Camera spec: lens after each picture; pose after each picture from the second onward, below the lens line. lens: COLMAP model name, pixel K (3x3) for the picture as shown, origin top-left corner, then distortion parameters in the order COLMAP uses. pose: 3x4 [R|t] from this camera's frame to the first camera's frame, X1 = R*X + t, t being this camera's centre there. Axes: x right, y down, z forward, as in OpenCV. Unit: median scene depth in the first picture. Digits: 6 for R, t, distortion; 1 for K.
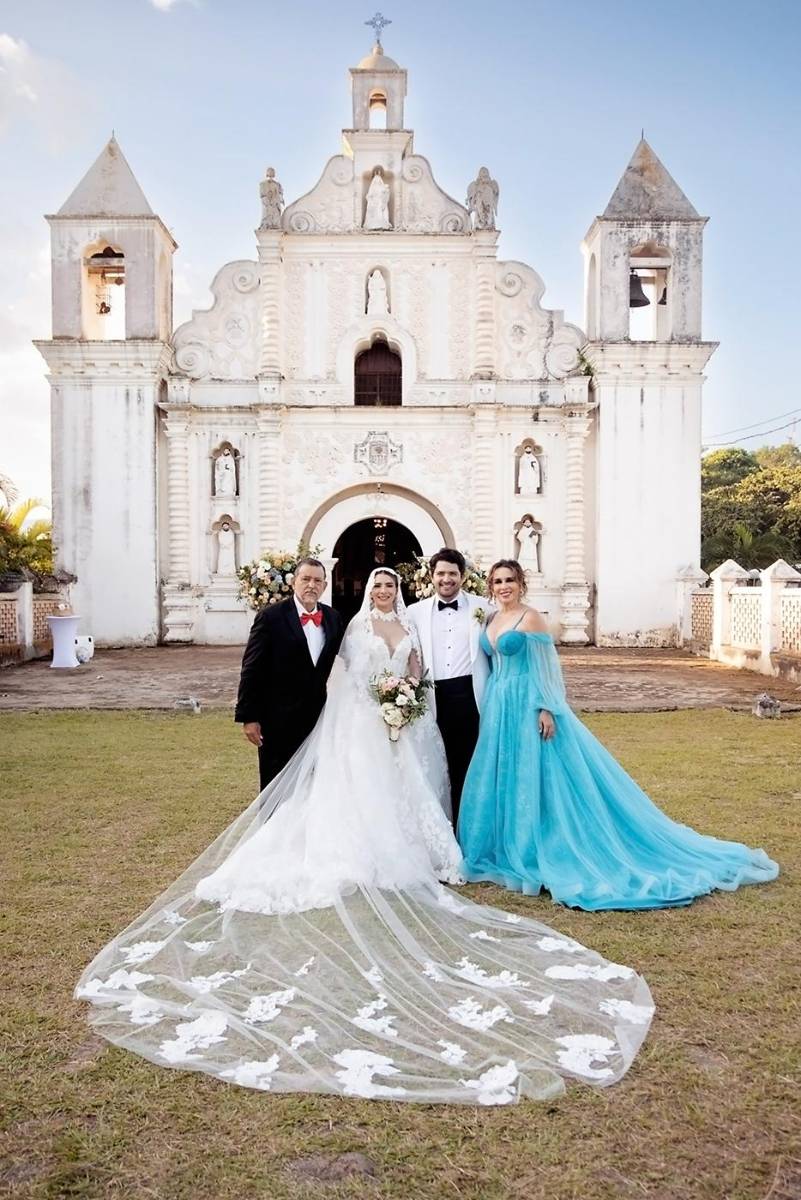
lens RADIAL K [[1277.6, 0, 390.7], [0, 1277.6, 623.4], [0, 0, 1]] dist [-0.058423, 0.213863]
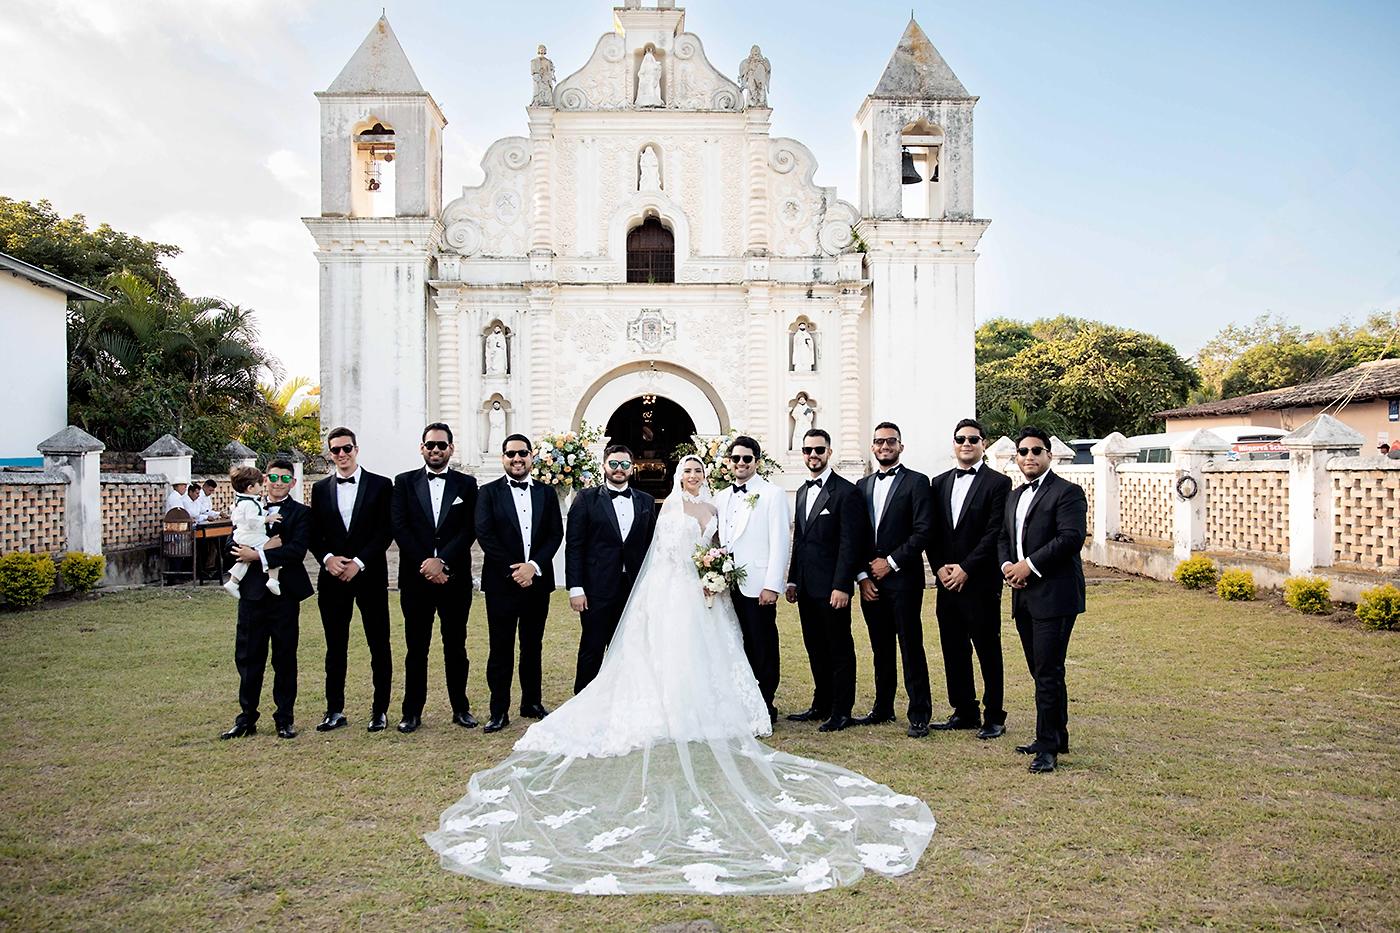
lens RADIAL K [[1361.4, 0, 694.6], [0, 1361.4, 471.6], [0, 0, 1]] dist [-0.049389, 0.007026]
pose [[0.999432, -0.005563, 0.033245, -0.011999], [0.006292, 0.999742, -0.021847, -0.000563], [-0.033115, 0.022044, 0.999208, -0.054910]]
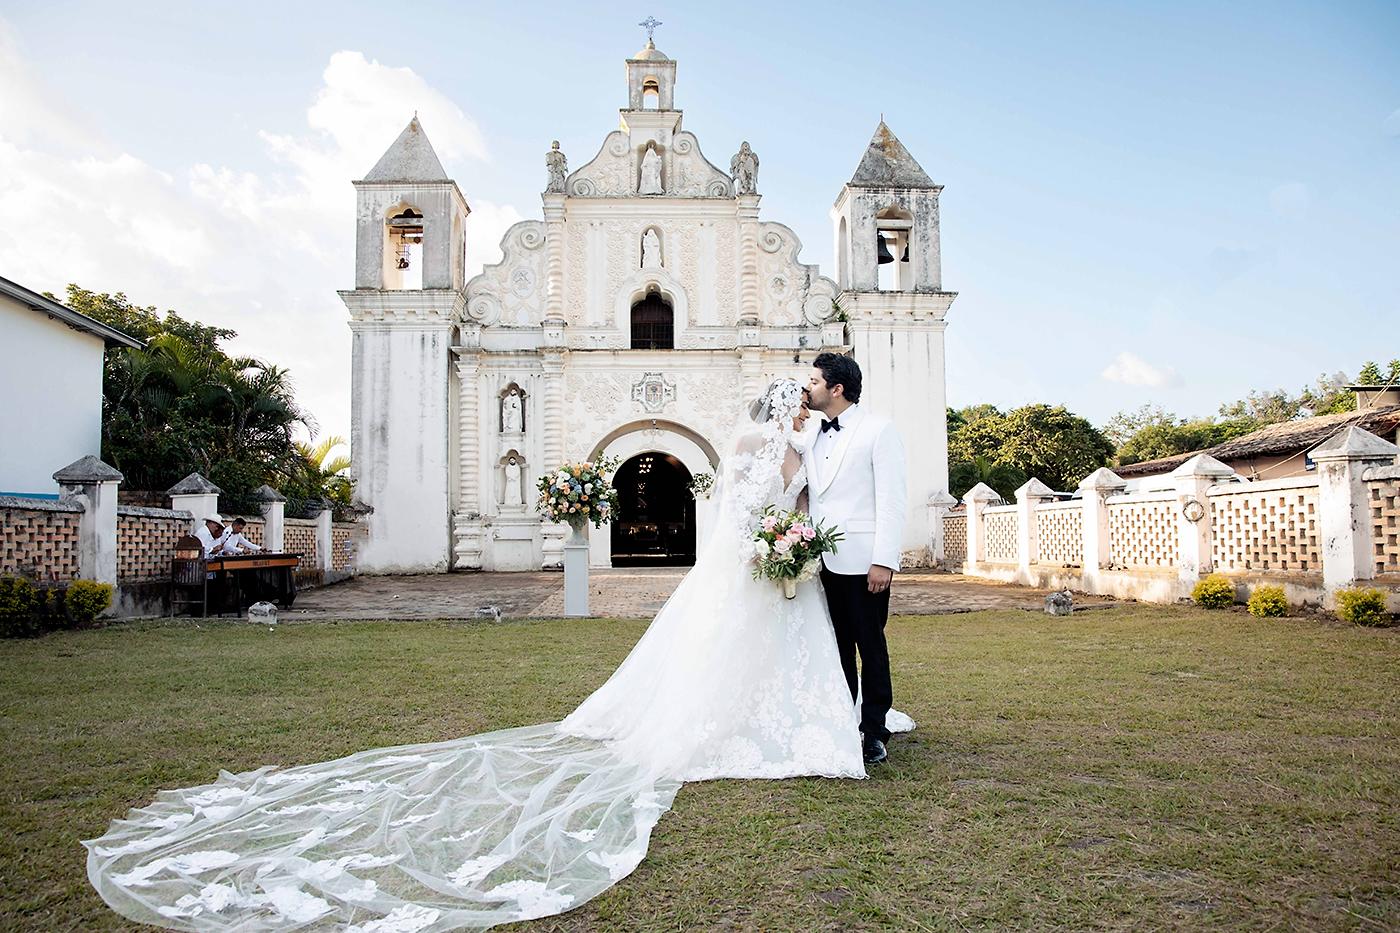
lens RADIAL K [[1059.3, 0, 689.5], [0, 1059.3, 463.7], [0, 0, 1]] dist [-0.126055, 0.106226]
pose [[0.998298, -0.008243, 0.057726, -0.032193], [0.014388, 0.994171, -0.106850, 0.024288], [-0.056509, 0.107498, 0.992598, 0.109733]]
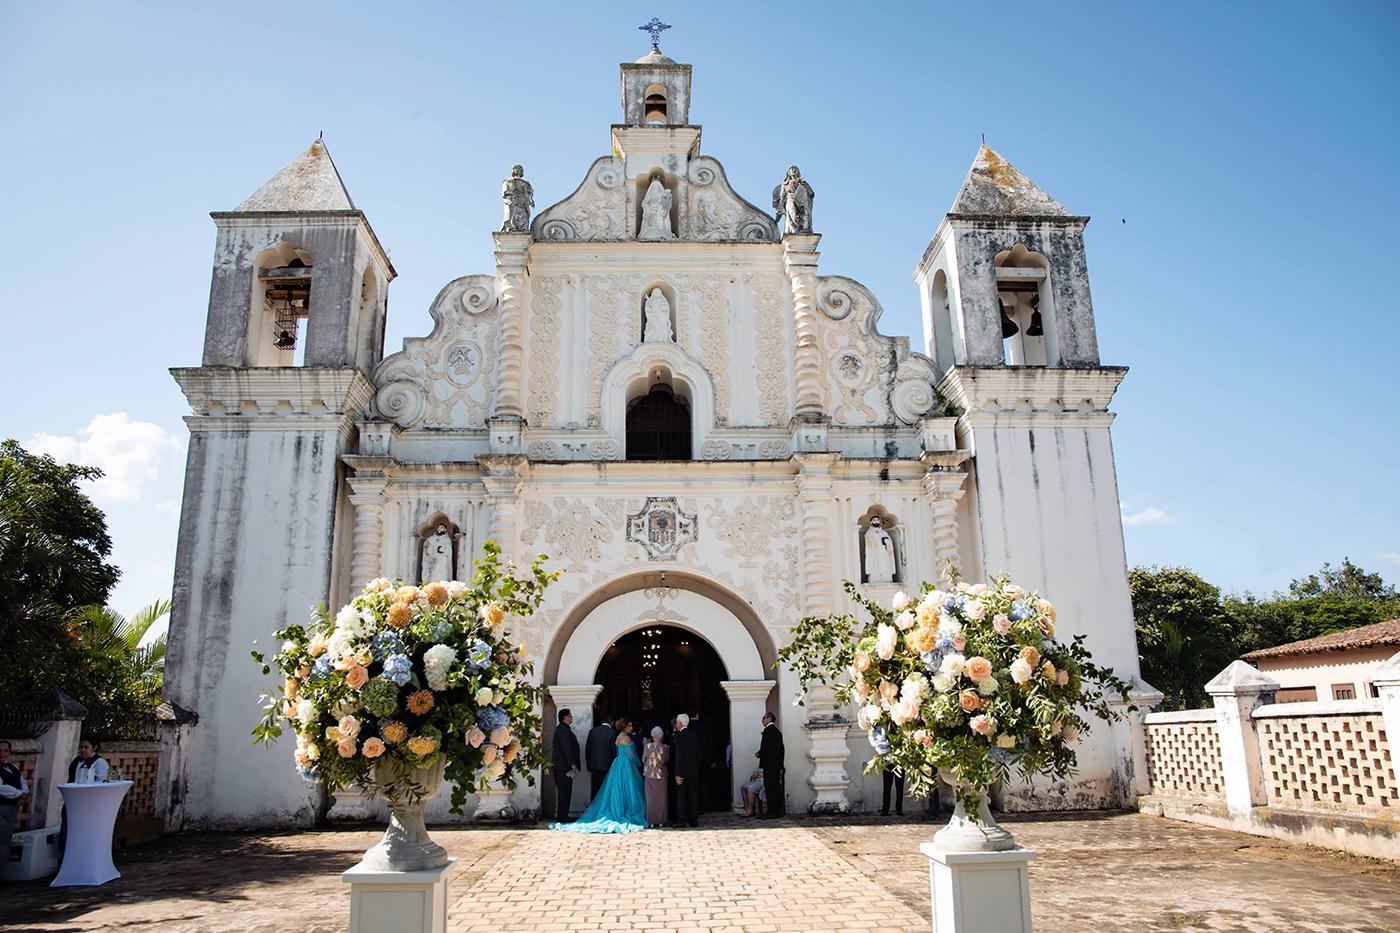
lens RADIAL K [[955.0, 0, 682.7], [0, 955.0, 469.2], [0, 0, 1]] dist [-0.073586, 0.000961]
pose [[0.999113, -0.008053, 0.041328, -0.019651], [0.020526, 0.950163, -0.311077, -0.002994], [-0.036764, 0.311649, 0.949486, 0.505917]]
